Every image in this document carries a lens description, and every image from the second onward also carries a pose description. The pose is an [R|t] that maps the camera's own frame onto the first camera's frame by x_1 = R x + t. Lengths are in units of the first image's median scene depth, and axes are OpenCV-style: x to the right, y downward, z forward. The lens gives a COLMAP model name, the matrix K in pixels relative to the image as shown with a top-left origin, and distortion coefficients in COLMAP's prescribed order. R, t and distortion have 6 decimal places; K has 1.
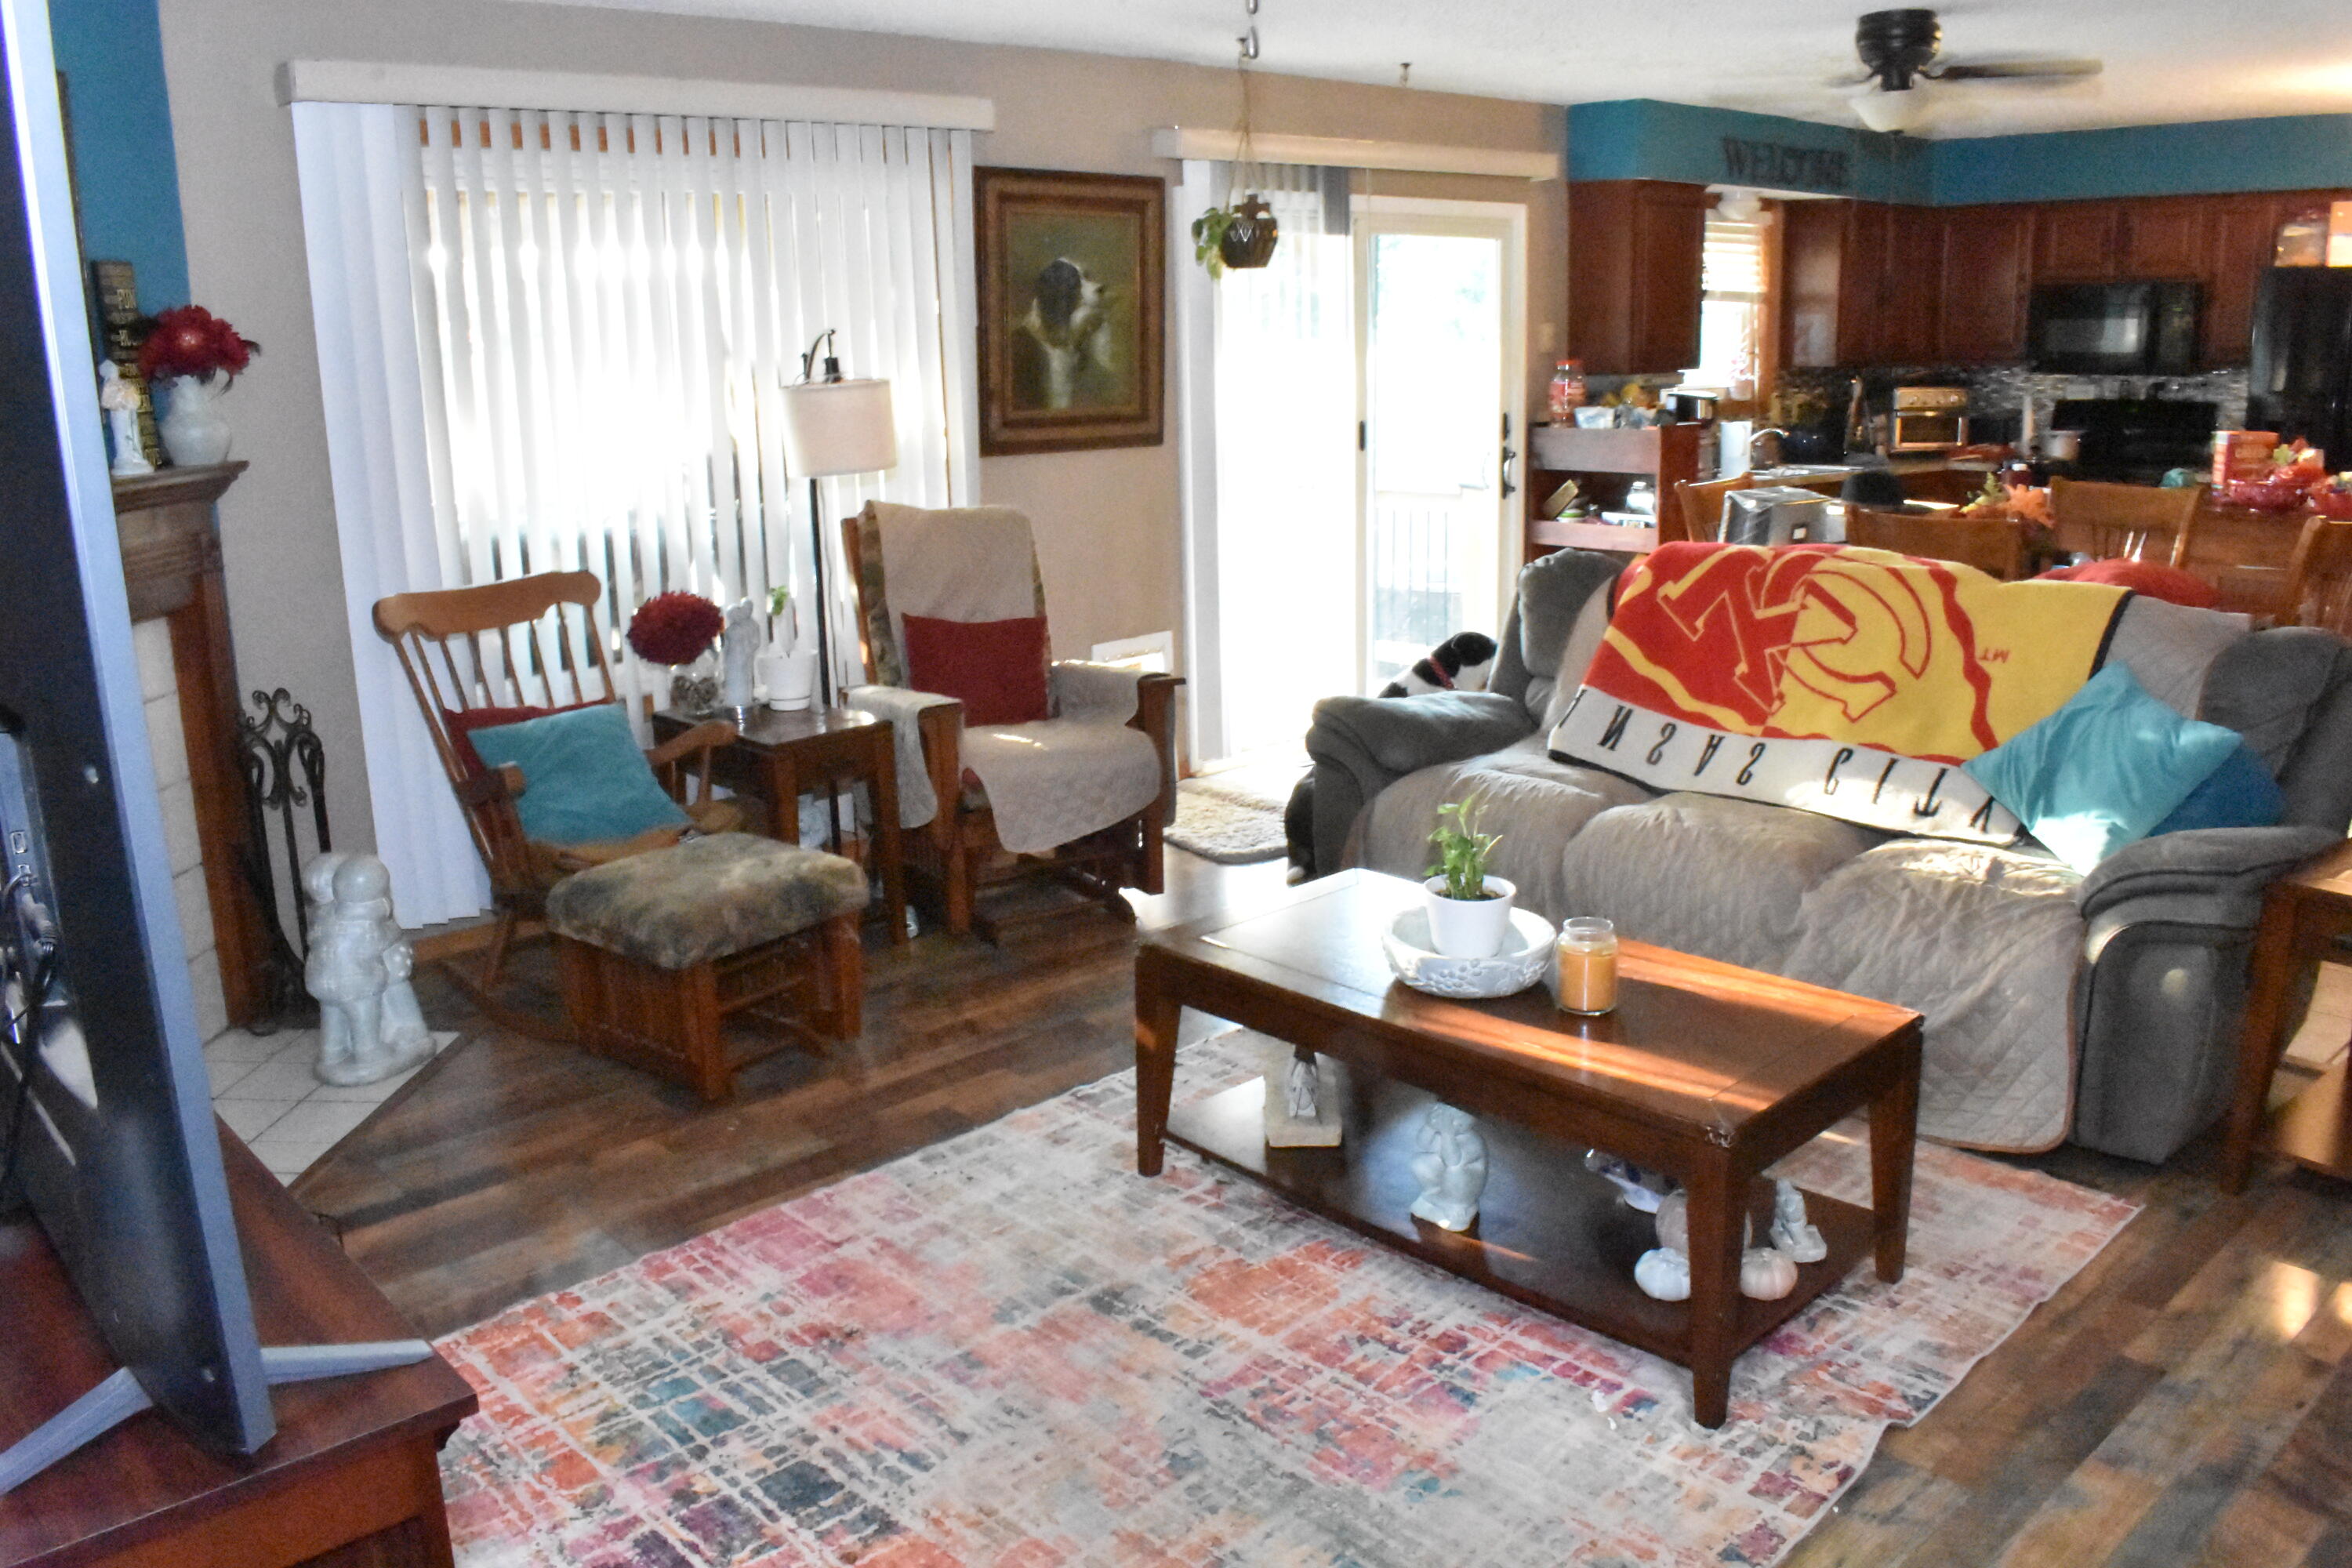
lens RADIAL K [[1841.8, 0, 1163.3], [0, 1841.8, 793.9], [0, 0, 1]] dist [-0.089478, 0.010634]
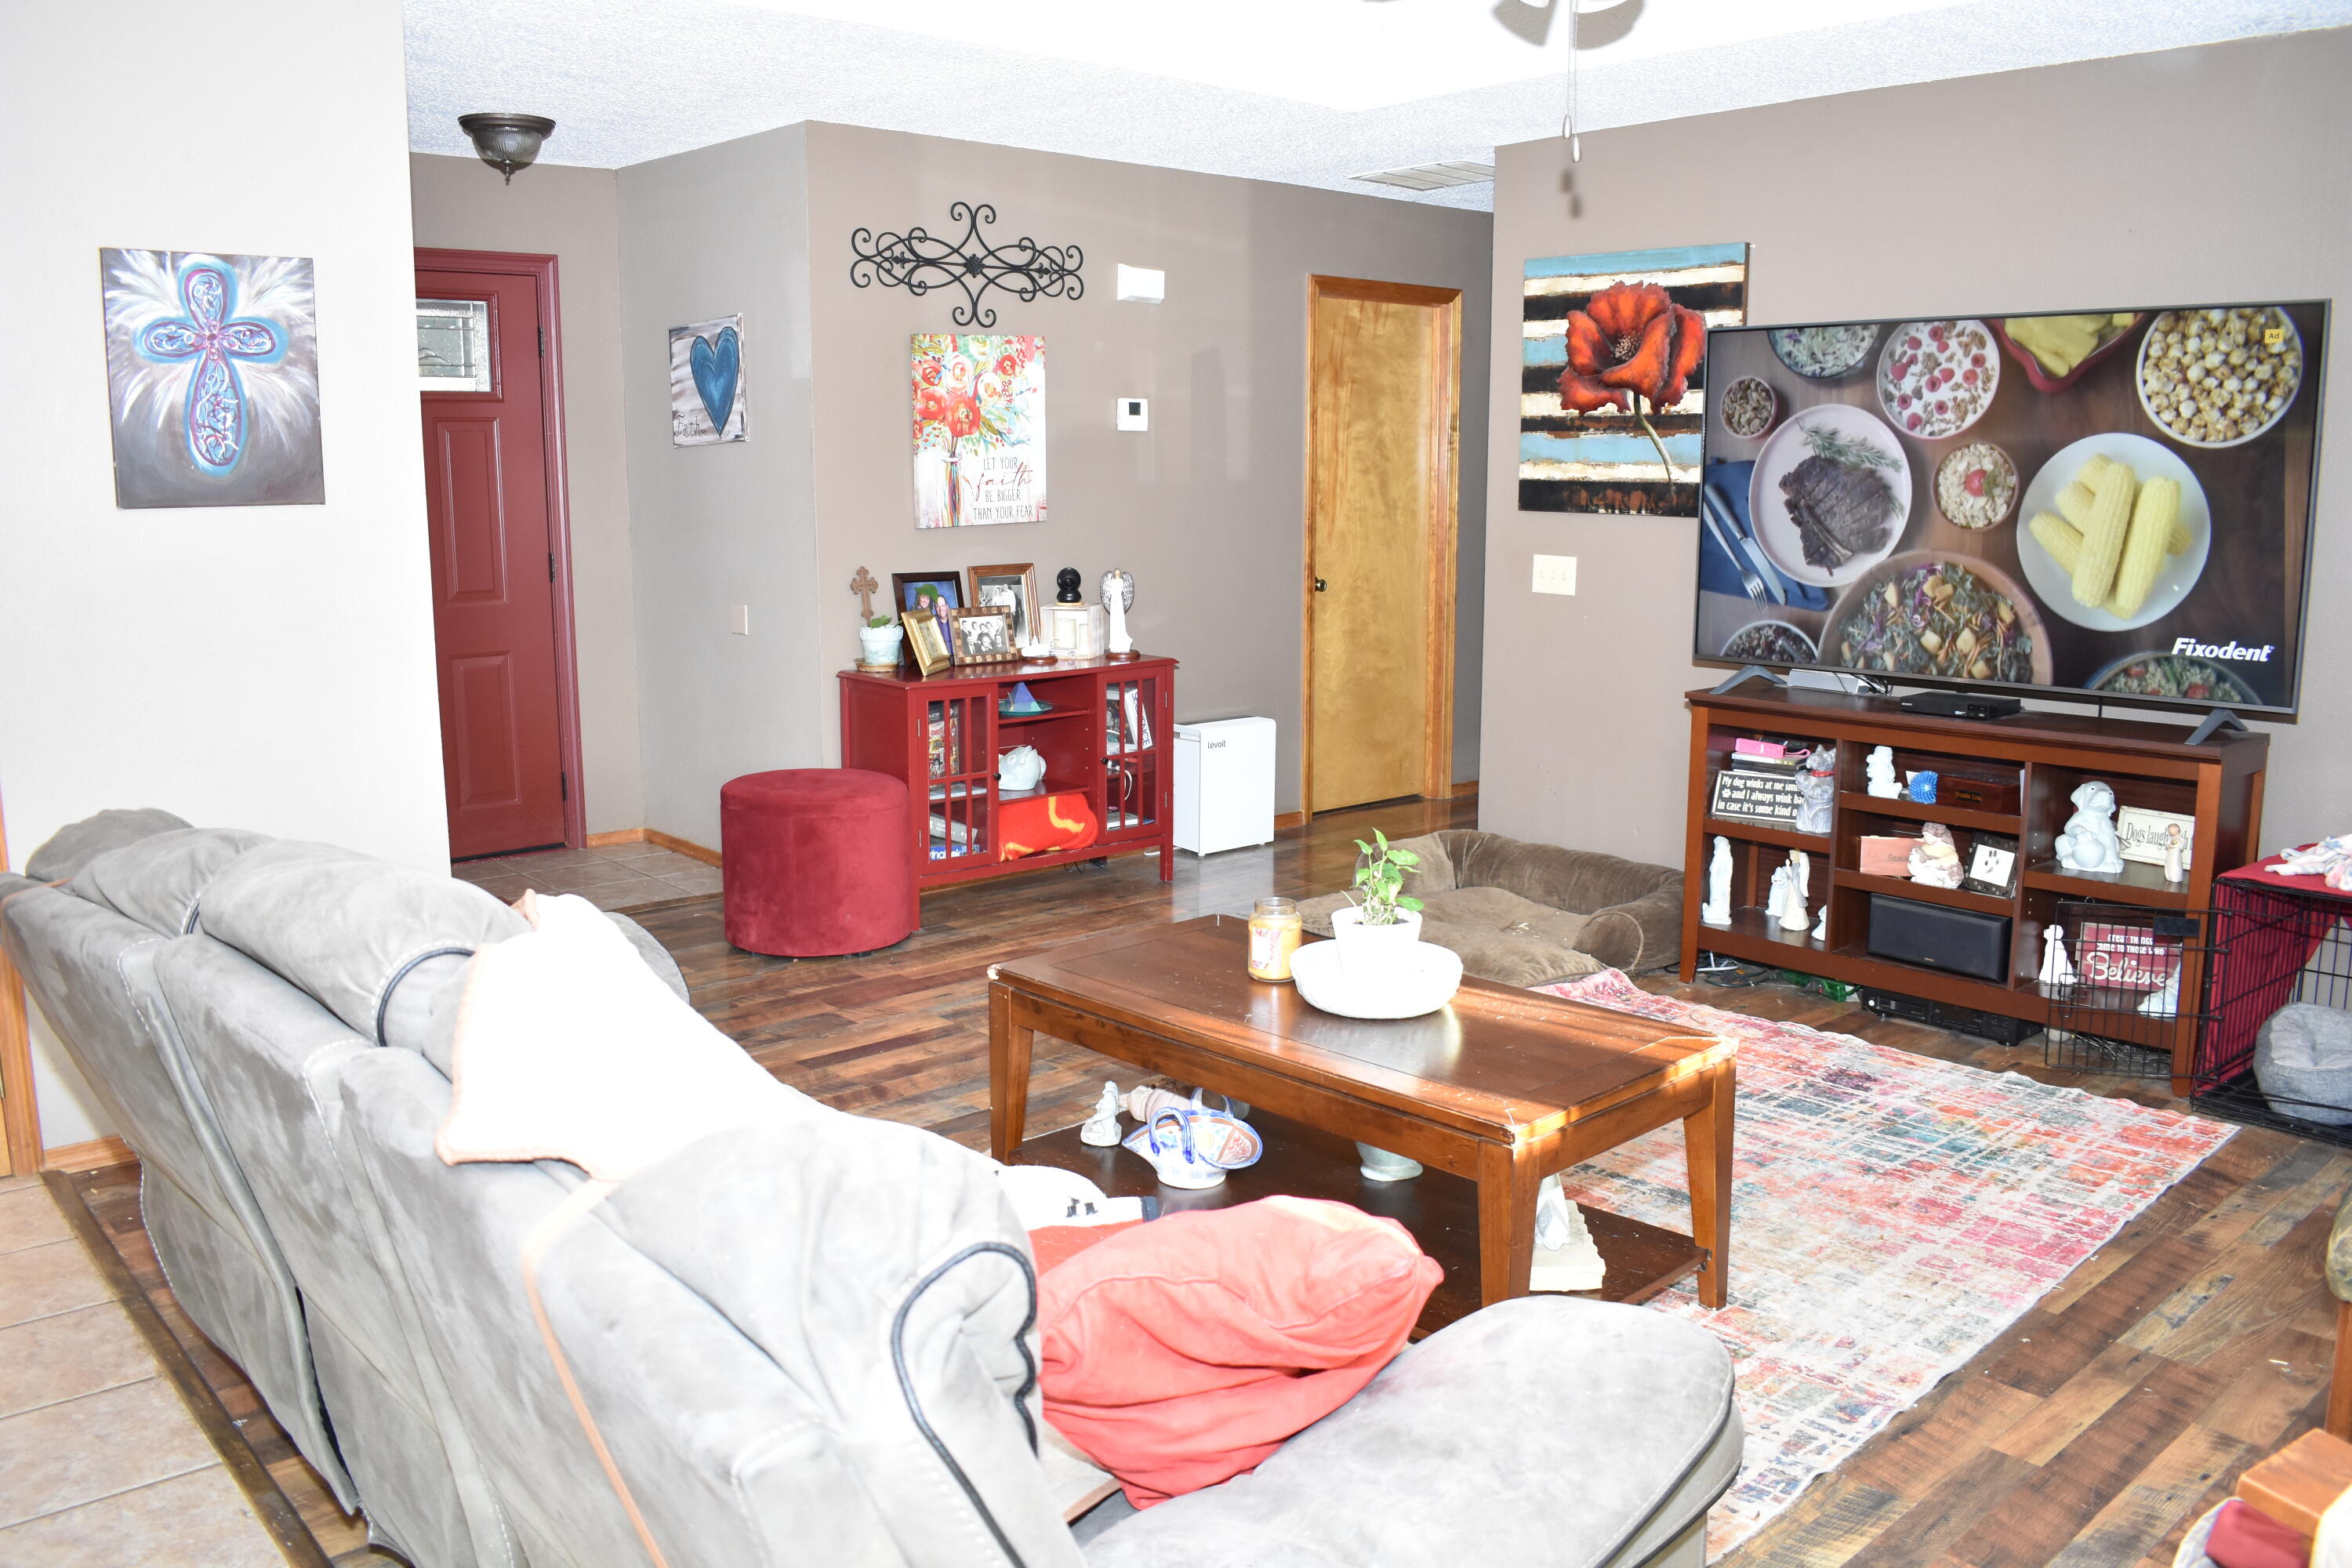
lens RADIAL K [[1841.8, 0, 1178.3], [0, 1841.8, 783.9], [0, 0, 1]] dist [-0.089478, 0.010634]
pose [[-0.999646, 0.026576, -0.001099, 0.180358], [0.023827, 0.913070, 0.407107, -0.284626], [0.011822, 0.406937, -0.913380, 1.239847]]
